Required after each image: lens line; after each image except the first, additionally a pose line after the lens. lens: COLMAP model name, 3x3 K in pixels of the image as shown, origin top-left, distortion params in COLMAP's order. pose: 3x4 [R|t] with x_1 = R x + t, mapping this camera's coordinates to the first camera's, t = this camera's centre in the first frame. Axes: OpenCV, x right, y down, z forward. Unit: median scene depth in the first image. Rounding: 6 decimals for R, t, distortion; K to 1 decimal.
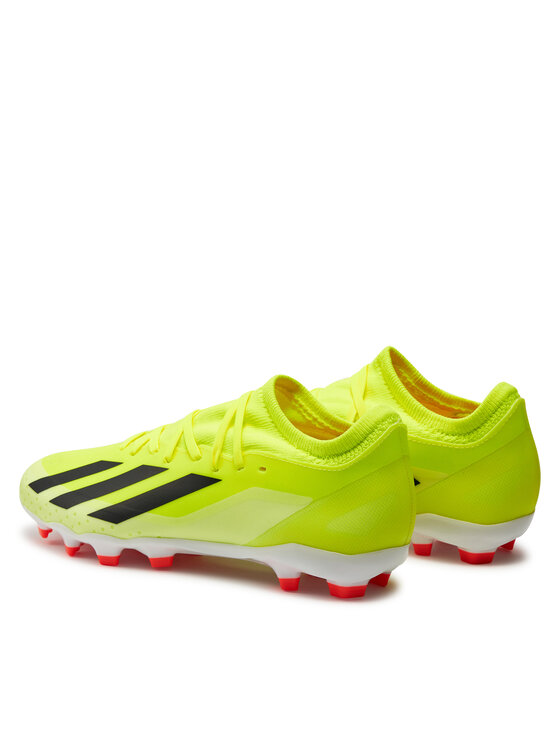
lens RADIAL K [[2200.5, 0, 280.1], [0, 2200.5, 373.3], [0, 0, 1]] dist [-0.541466, 0.000000]
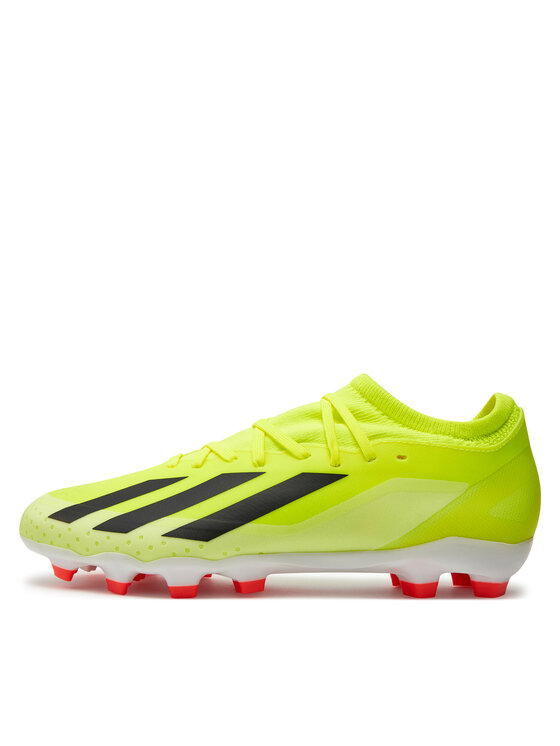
lens RADIAL K [[815.1, 0, 278.6], [0, 815.1, 369.5], [0, 0, 1]] dist [-0.025938, 0.000000]
pose [[0.854209, 0.069488, 0.515265, -0.215482], [0.072200, 0.965573, -0.249910, 0.085204], [-0.514892, 0.250678, 0.819784, 0.721410]]
